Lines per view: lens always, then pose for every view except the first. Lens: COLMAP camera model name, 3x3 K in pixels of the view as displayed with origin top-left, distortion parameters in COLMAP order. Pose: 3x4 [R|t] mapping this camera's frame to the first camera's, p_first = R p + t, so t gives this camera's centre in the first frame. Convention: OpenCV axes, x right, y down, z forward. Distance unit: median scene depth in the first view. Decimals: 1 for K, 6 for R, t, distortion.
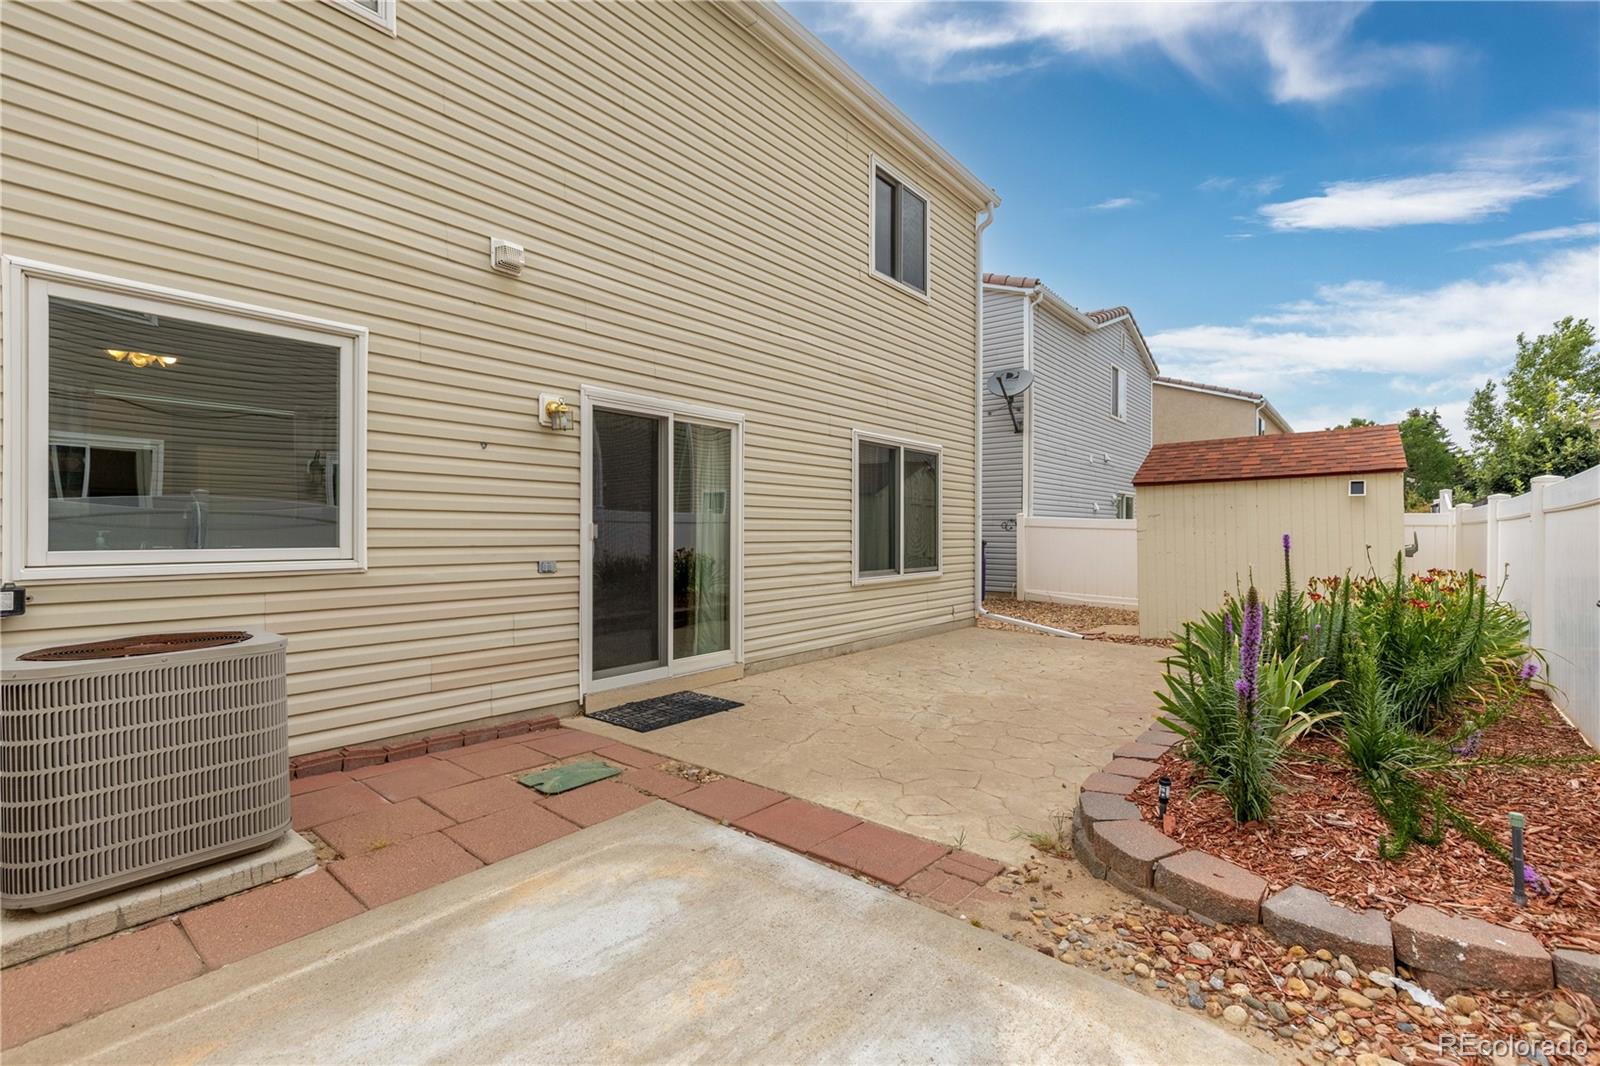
lens RADIAL K [[728.6, 0, 786.9], [0, 728.6, 530.5], [0, 0, 1]] dist [0.010474, -0.001992]
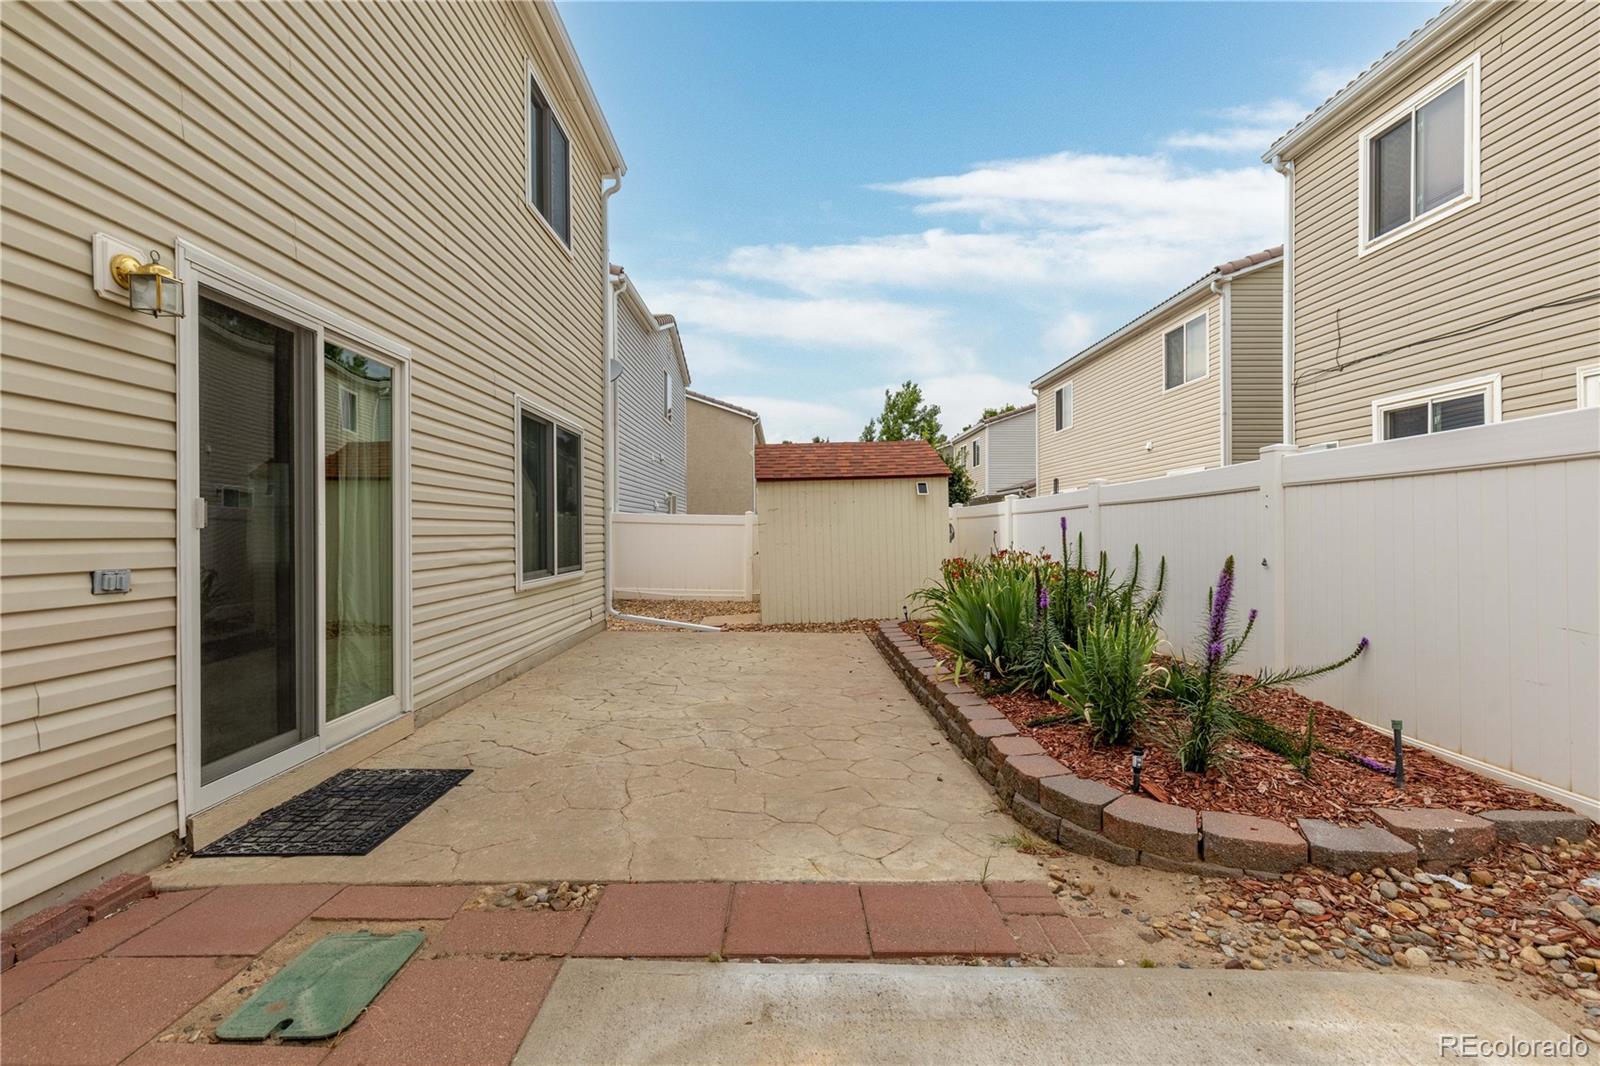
lens RADIAL K [[728.6, 0, 799.9], [0, 728.6, 529.2], [0, 0, 1]] dist [0.010474, -0.001992]
pose [[0.762908, -0.005645, 0.646483, -0.292164], [0.008108, 0.999967, -0.000837, 0.017466], [-0.646456, 0.005880, 0.762928, 0.305100]]
